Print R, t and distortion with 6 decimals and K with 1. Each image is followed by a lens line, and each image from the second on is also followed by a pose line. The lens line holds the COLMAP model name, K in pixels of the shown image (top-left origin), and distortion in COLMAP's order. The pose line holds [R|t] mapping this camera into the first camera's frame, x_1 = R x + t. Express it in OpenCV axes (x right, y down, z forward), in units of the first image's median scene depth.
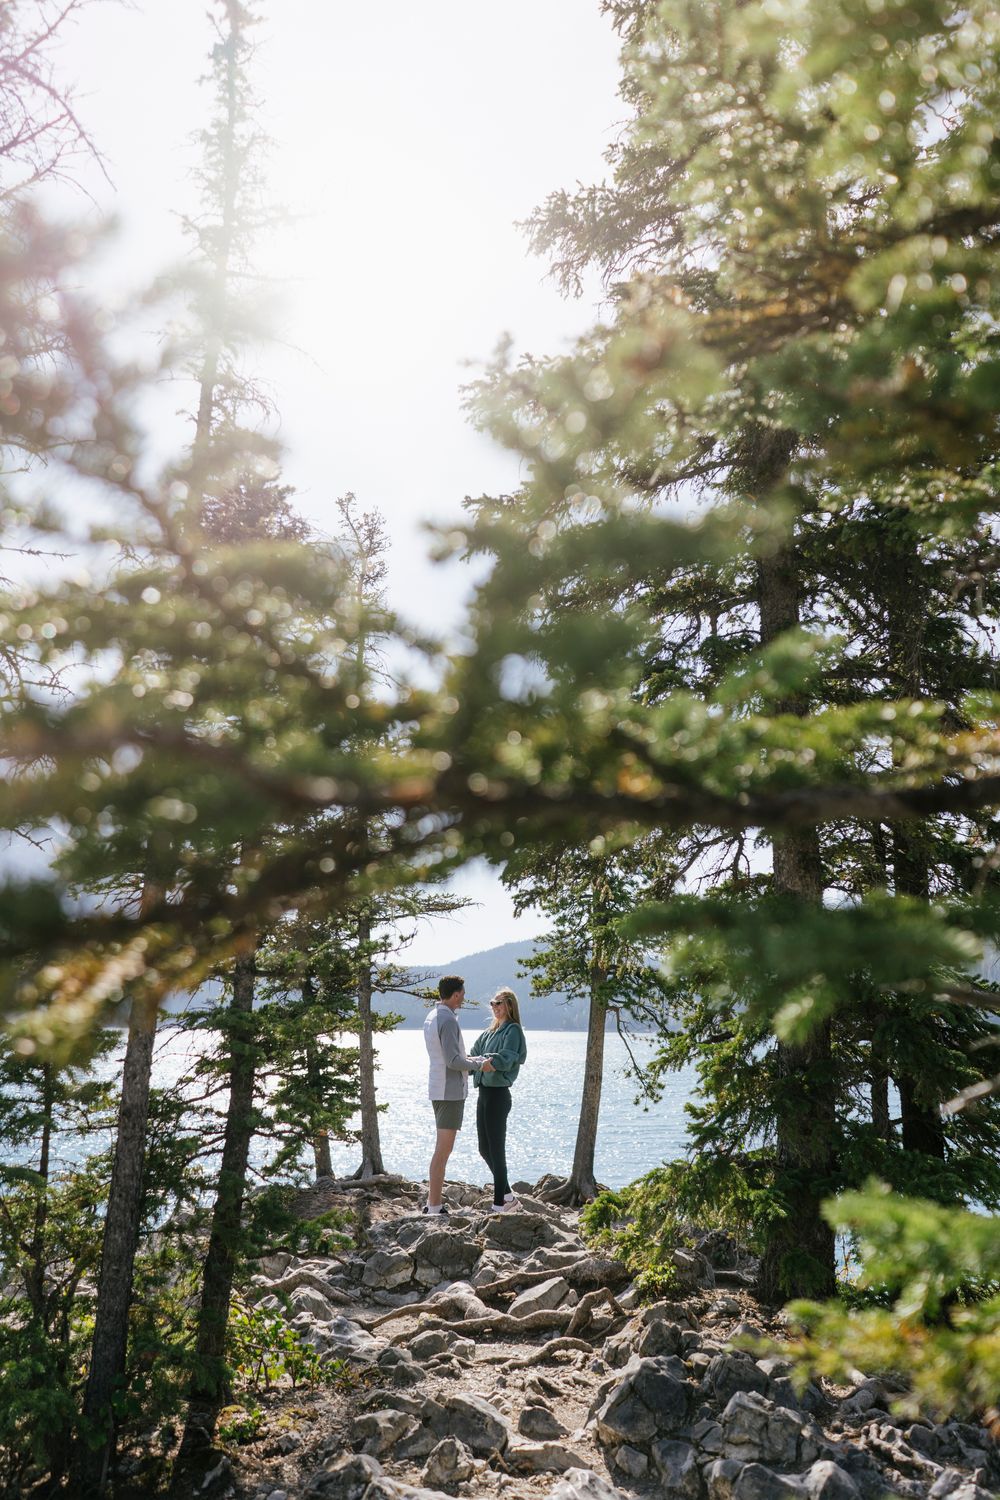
lens RADIAL K [[1178.1, 0, 500.0], [0, 1178.1, 750.0], [0, 0, 1]] dist [-0.004134, -0.010390]
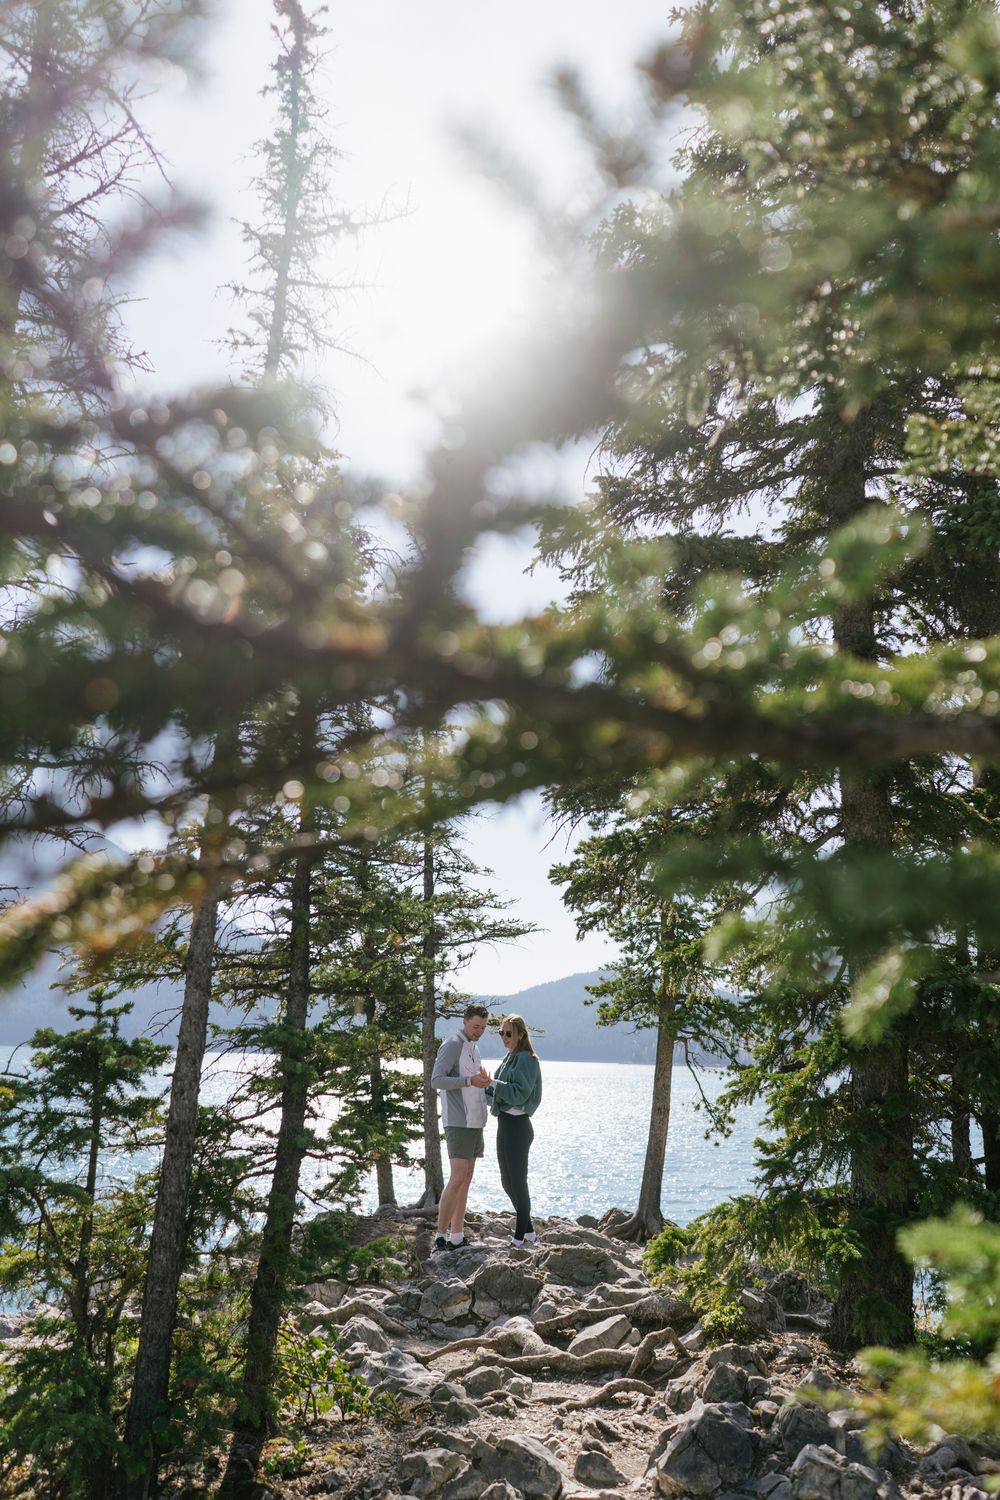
lens RADIAL K [[1178.1, 0, 500.0], [0, 1178.1, 750.0], [0, 0, 1]] dist [-0.004134, -0.010390]
pose [[0.998217, 0.005114, -0.059462, 0.006932], [-0.006580, 0.999678, -0.024487, 0.012078], [0.059318, 0.024835, 0.997930, 0.026102]]
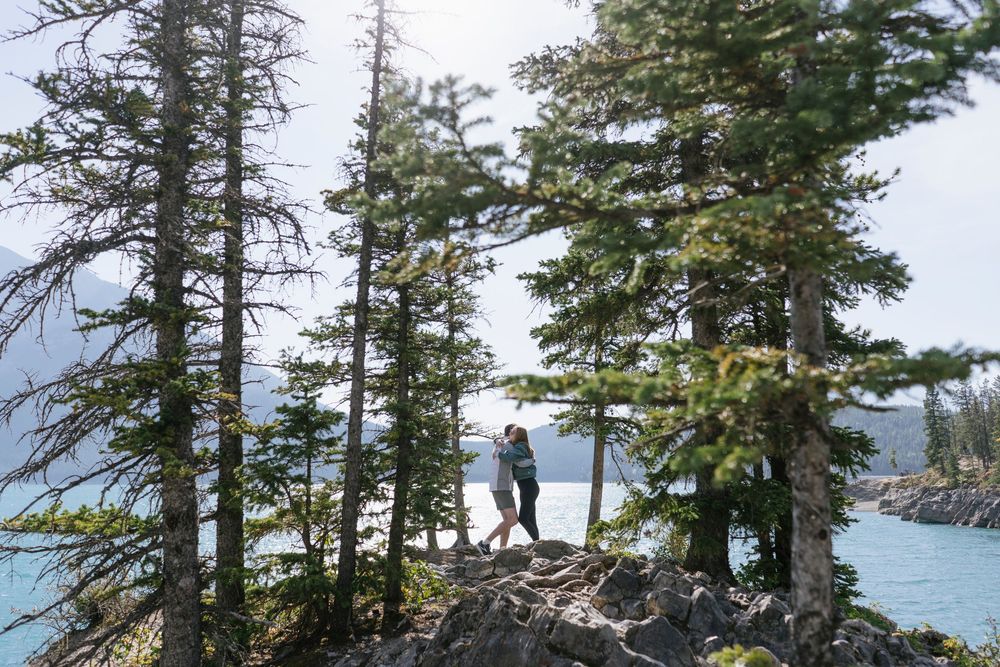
lens RADIAL K [[785.4, 0, 500.0], [0, 785.4, 333.5], [0, 0, 1]] dist [-0.004134, -0.010390]
pose [[0.998743, -0.020807, -0.045604, -0.003112], [0.022843, 0.998744, 0.044585, 0.045329], [0.044619, -0.045571, 0.997964, -0.216202]]
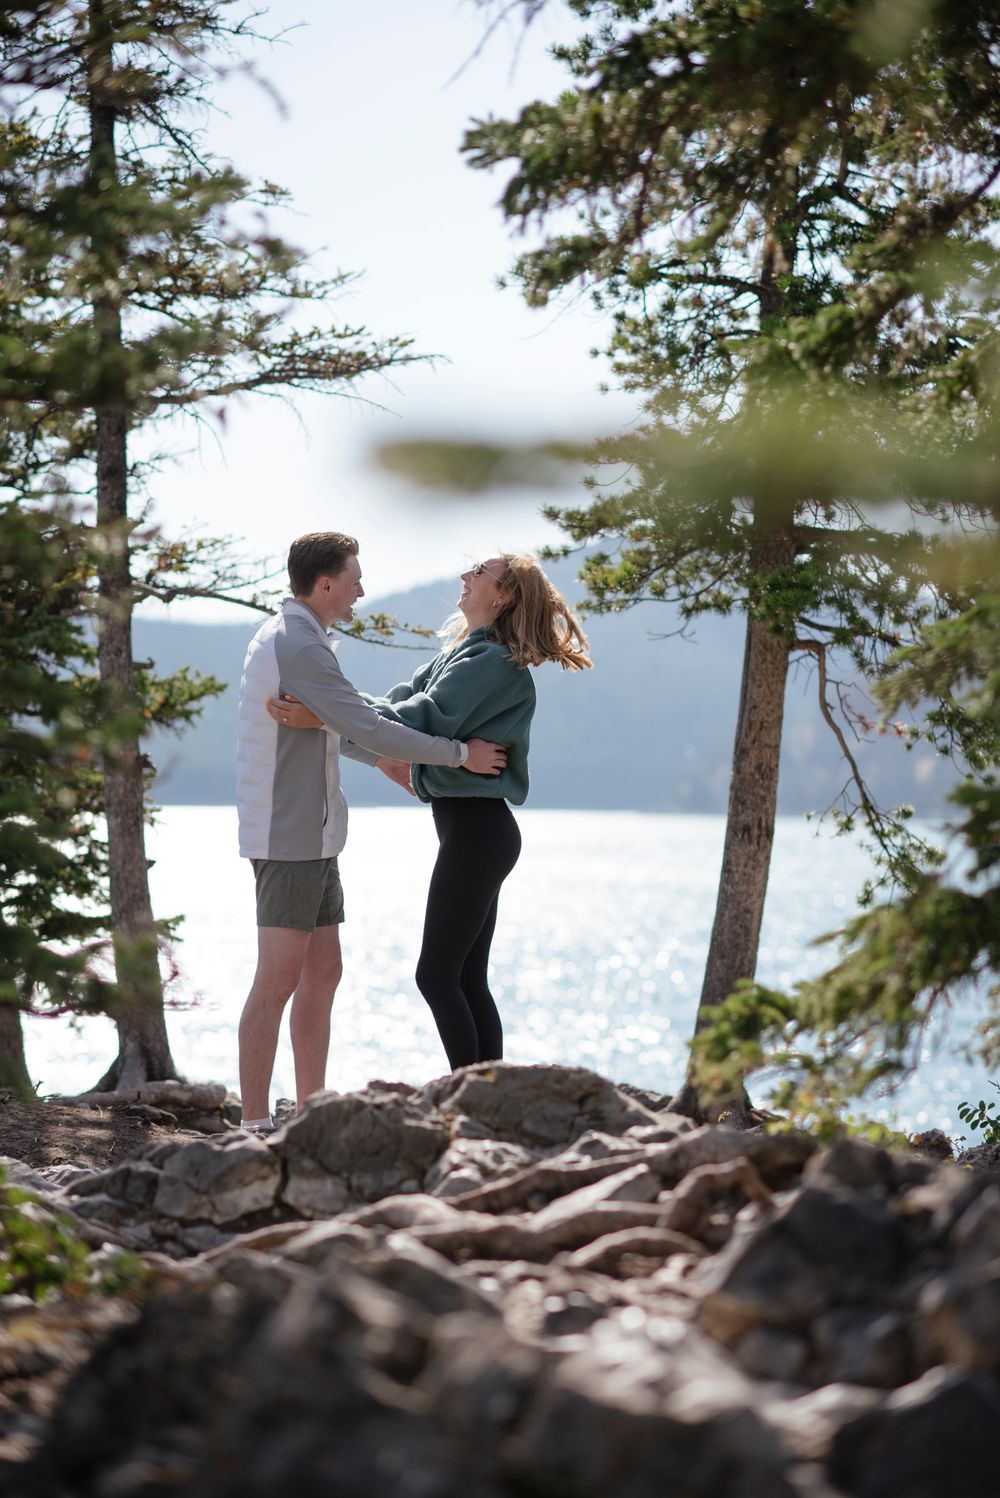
lens RADIAL K [[3654.7, 0, 500.0], [0, 3654.7, 749.0], [0, 0, 1]] dist [-0.051248, -0.749978]
pose [[0.999982, 0.005499, 0.002476, -0.001958], [-0.005901, 0.976815, 0.214003, 0.032592], [-0.001242, -0.214014, 0.976830, -0.261764]]
